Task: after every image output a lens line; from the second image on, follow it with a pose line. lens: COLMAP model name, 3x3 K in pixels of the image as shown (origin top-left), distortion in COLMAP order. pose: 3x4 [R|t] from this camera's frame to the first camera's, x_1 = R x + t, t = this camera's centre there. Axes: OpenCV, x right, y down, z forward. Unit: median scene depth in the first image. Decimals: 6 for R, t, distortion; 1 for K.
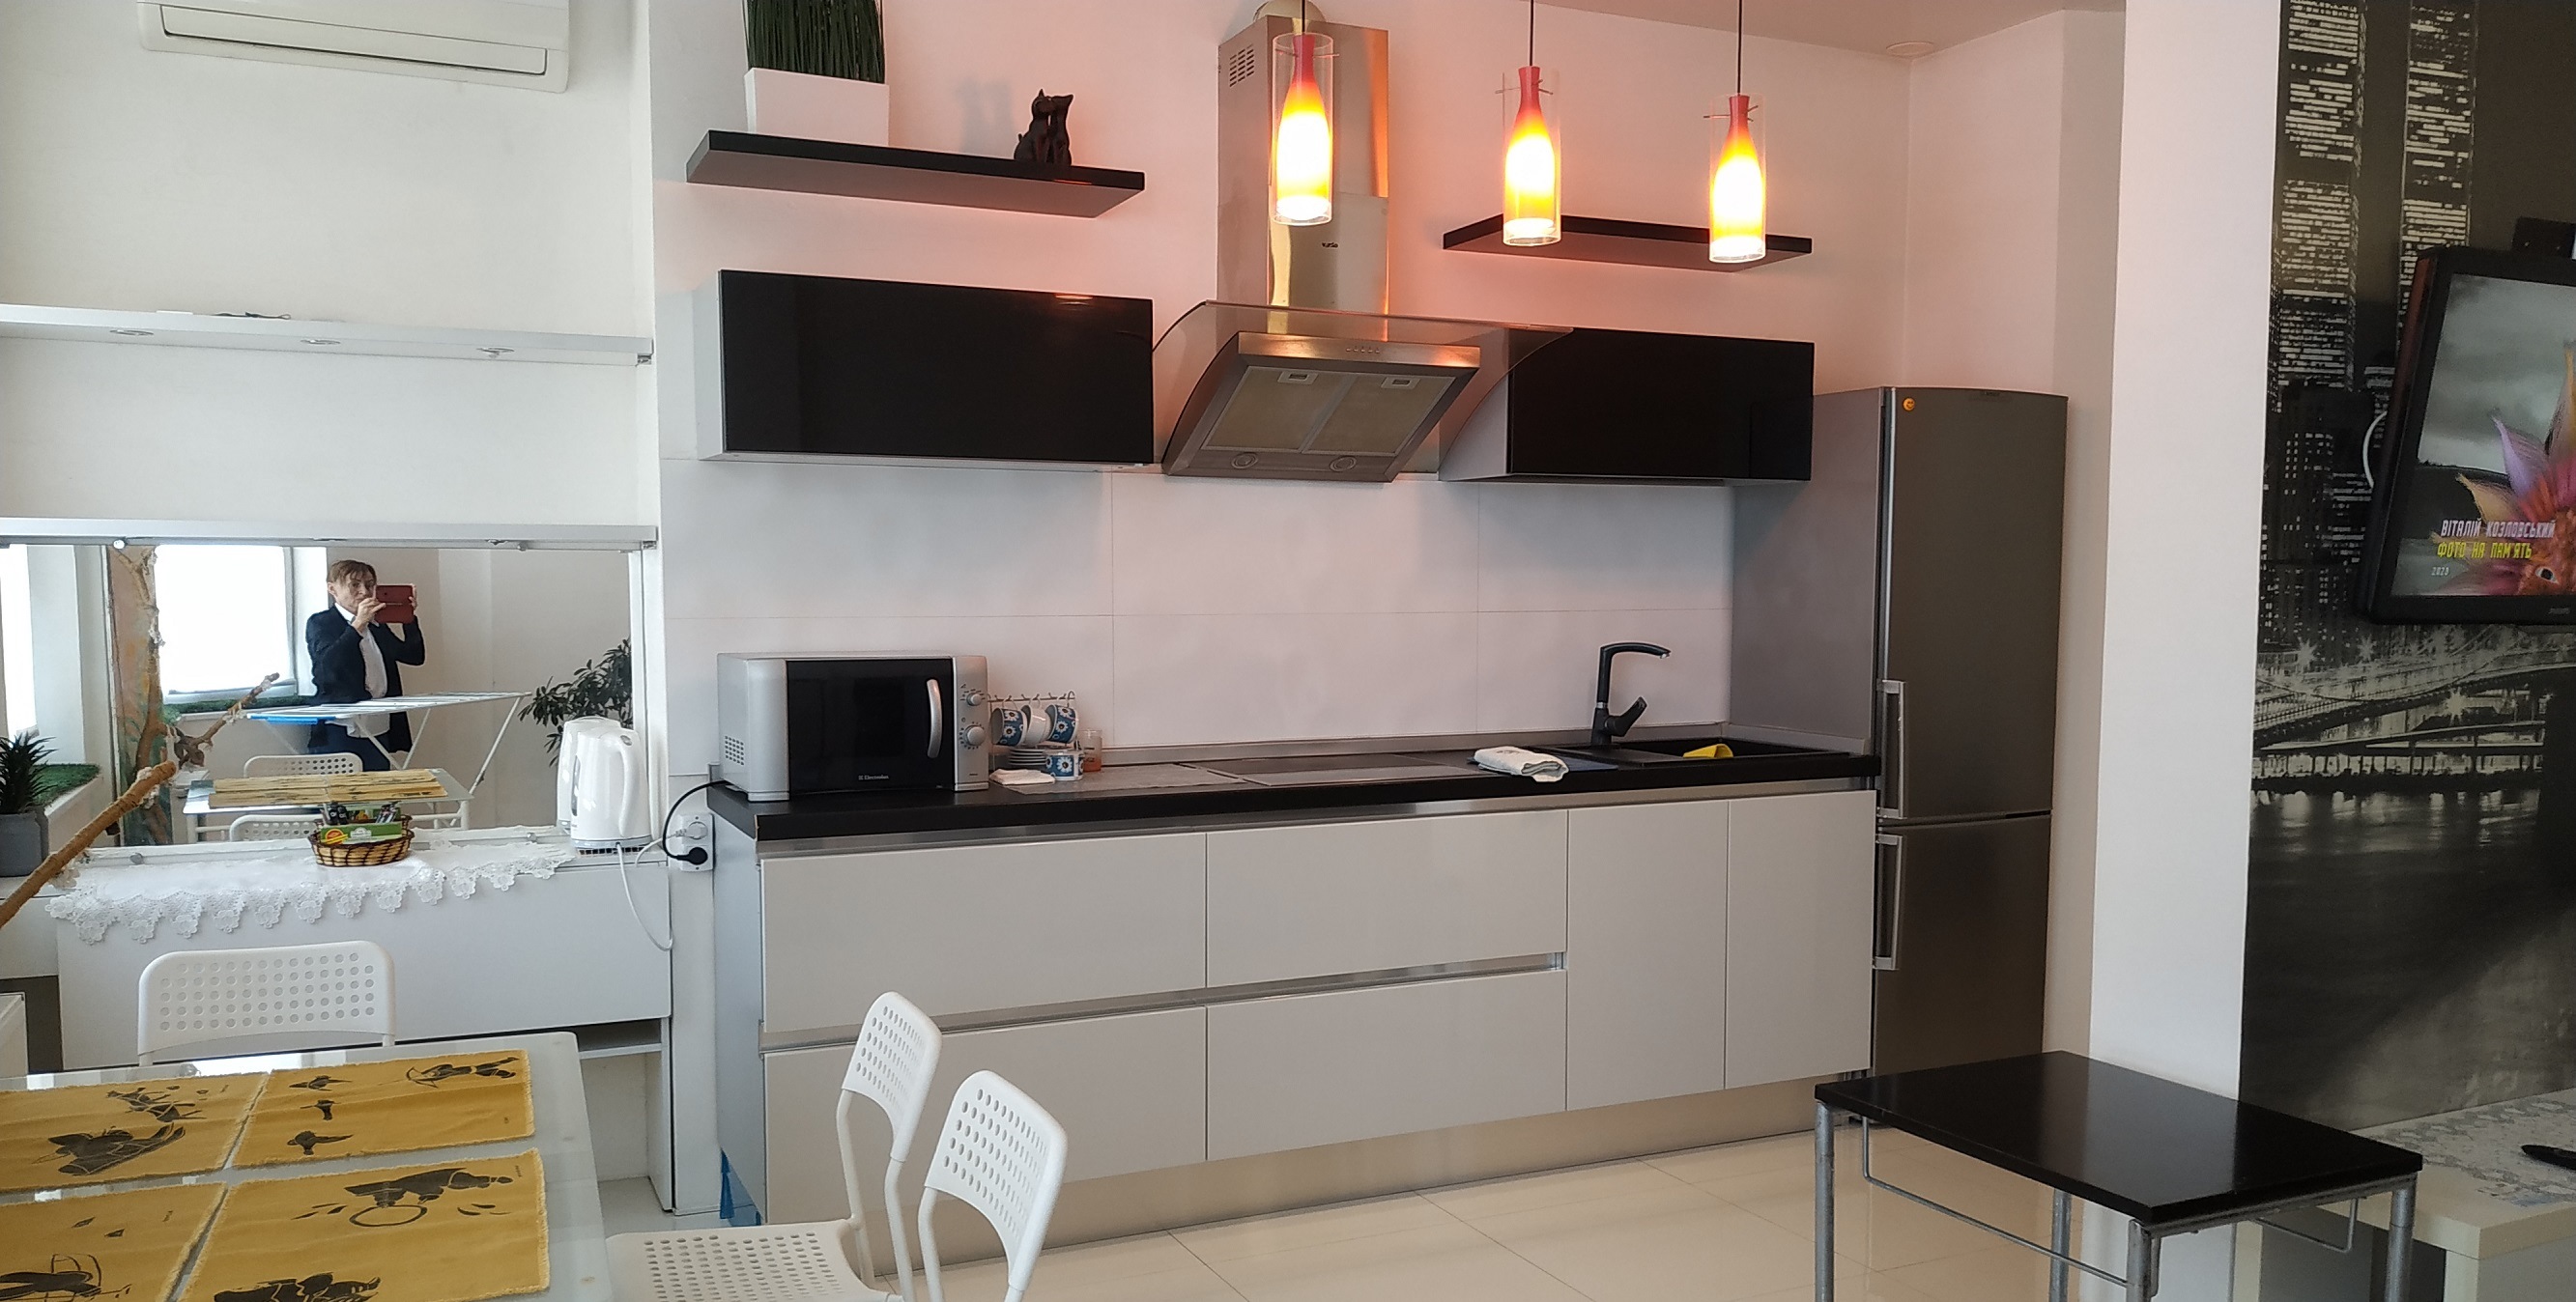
lens RADIAL K [[1870.2, 0, 1277.7], [0, 1870.2, 729.1], [0, 0, 1]] dist [-0.005329, -0.003863]
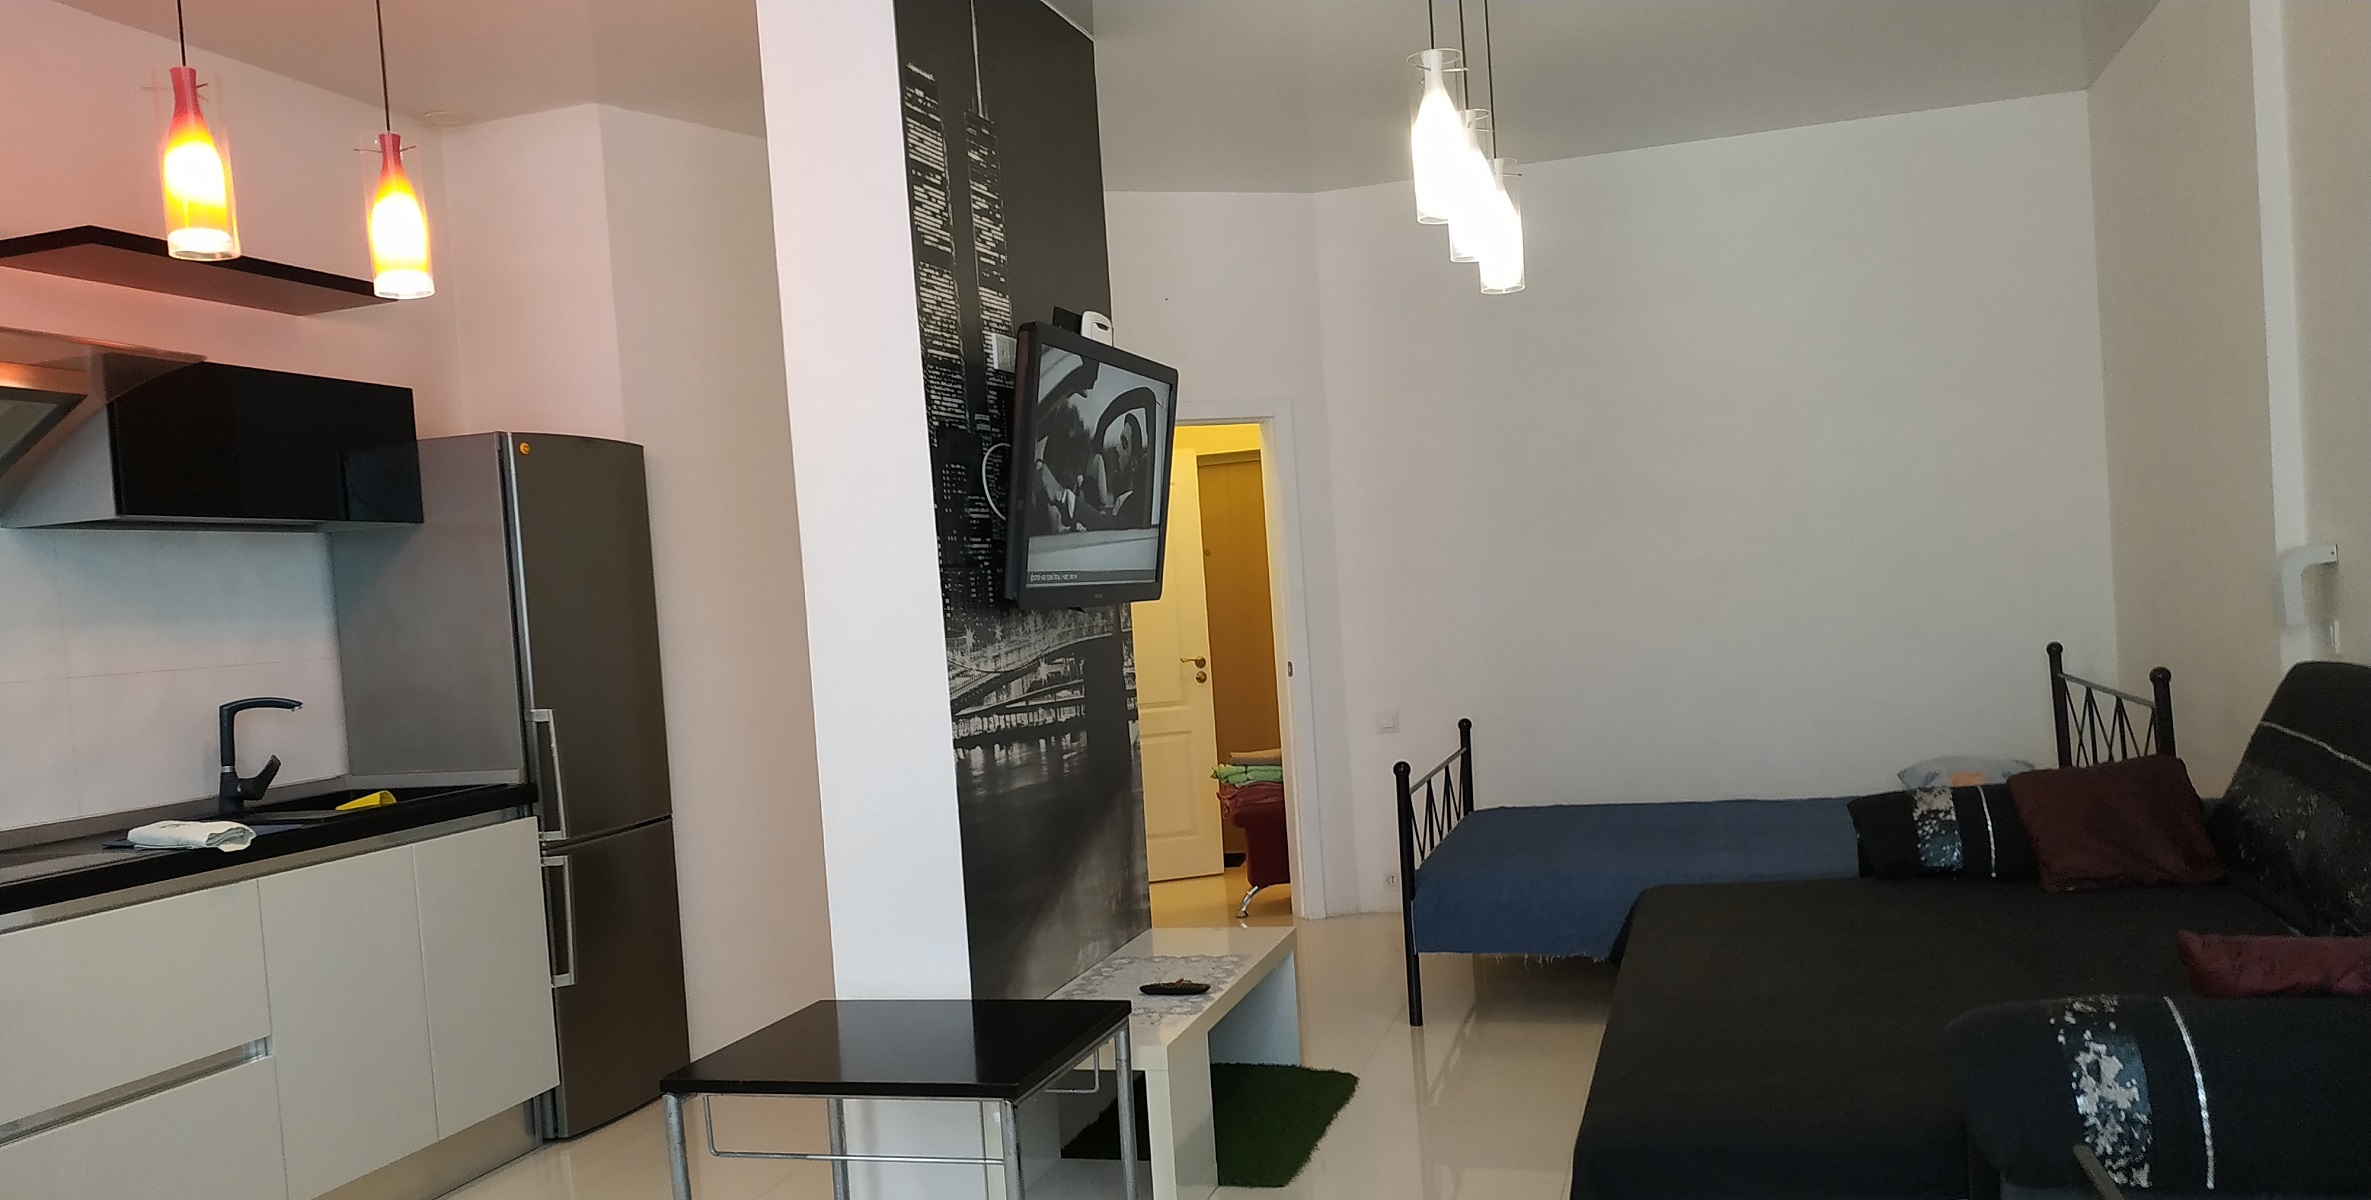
lens RADIAL K [[1722.6, 0, 1186.4], [0, 1722.6, 676.1], [0, 0, 1]] dist [0.103659, -0.194783]
pose [[0.664844, -0.080961, 0.742582, -0.212466], [0.128382, 0.991701, -0.006821, 0.011869], [-0.735867, 0.099869, 0.669721, 0.106606]]
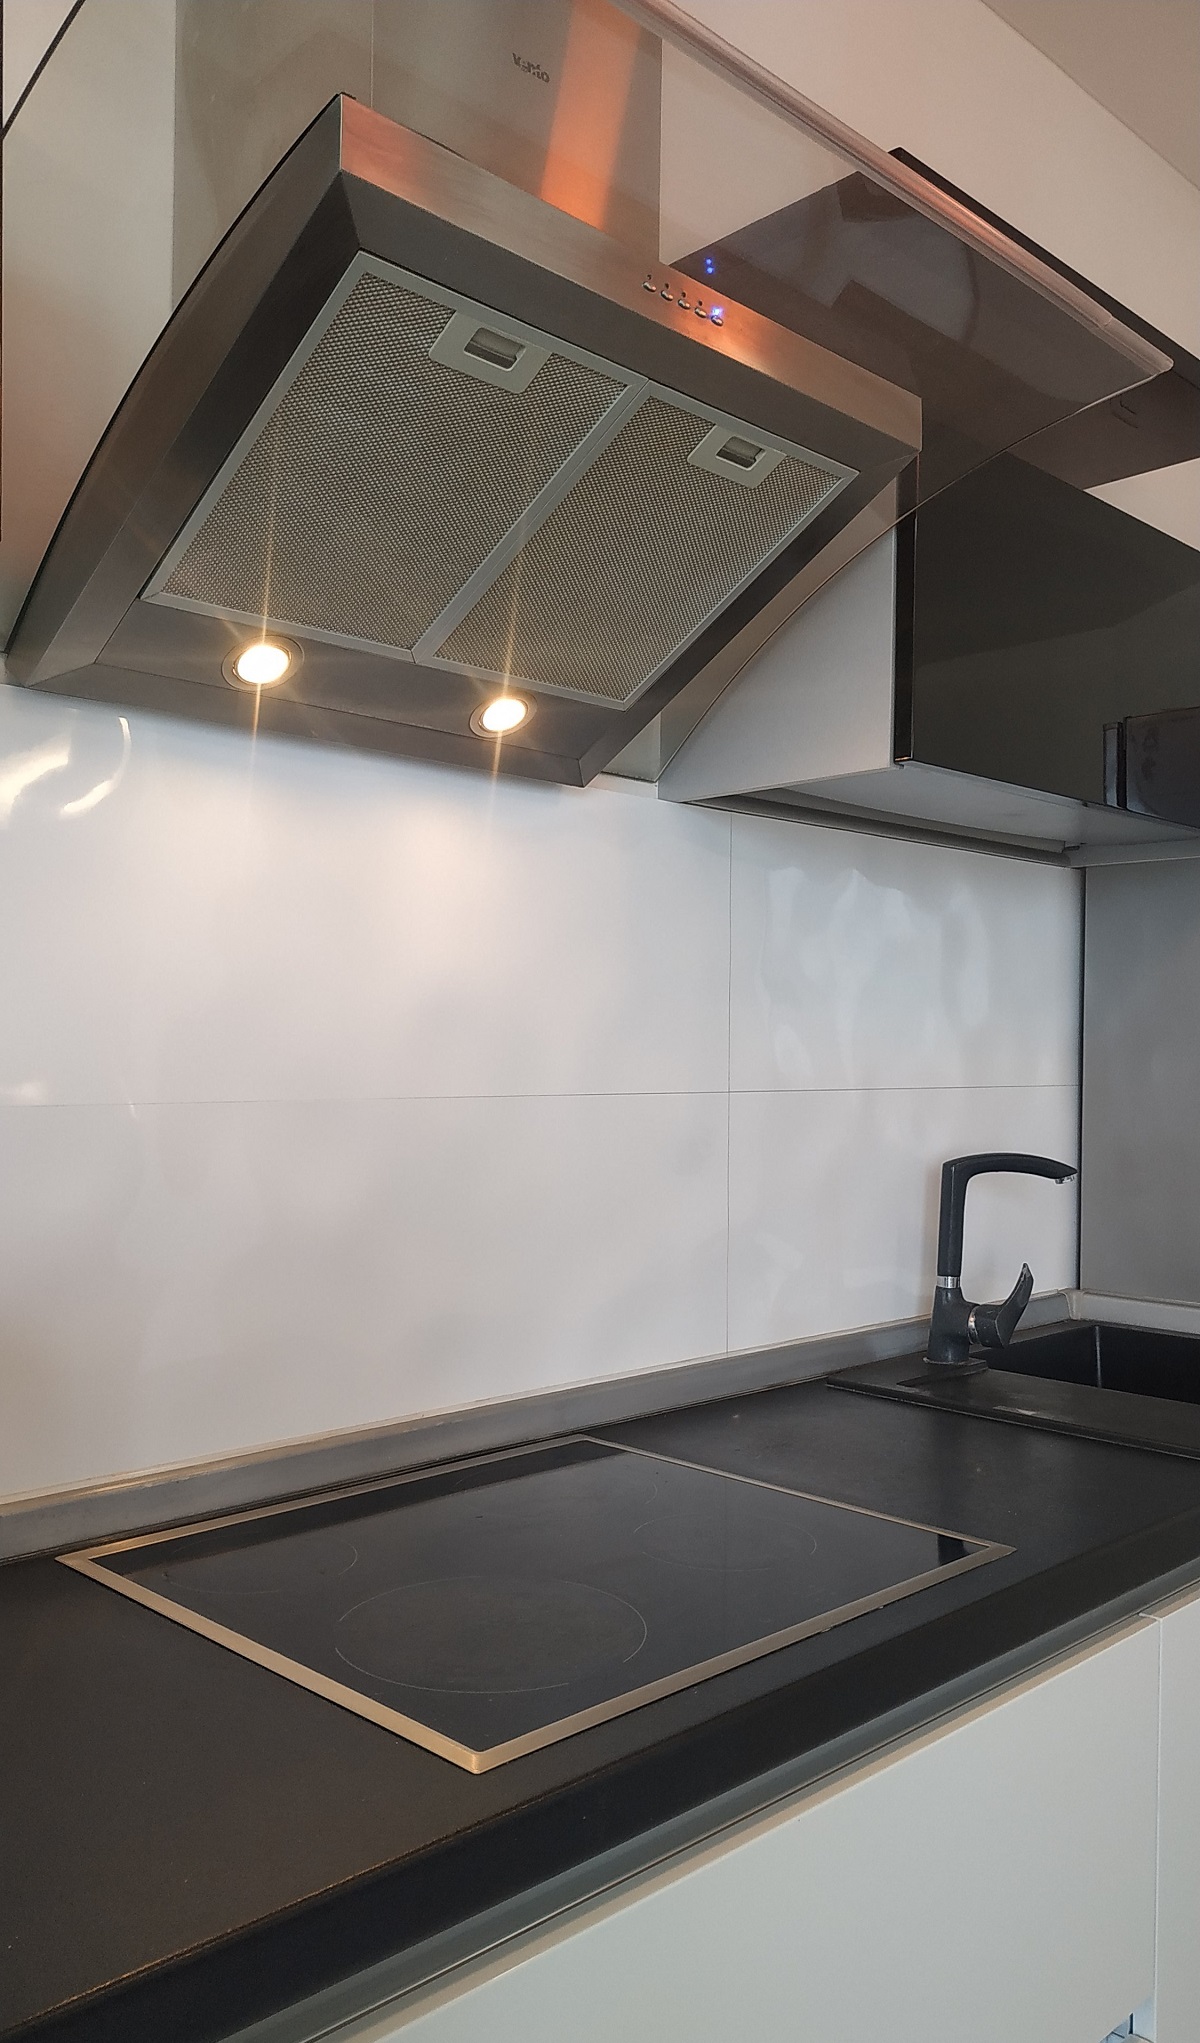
lens RADIAL K [[1534.3, 0, 600.7], [0, 1534.3, 1070.2], [0, 0, 1]] dist [0.029964, -0.058973]
pose [[0.942563, 0.003690, 0.334009, -0.069814], [0.020420, 0.997432, -0.068646, -0.061706], [-0.333404, 0.071523, 0.940067, 0.932961]]
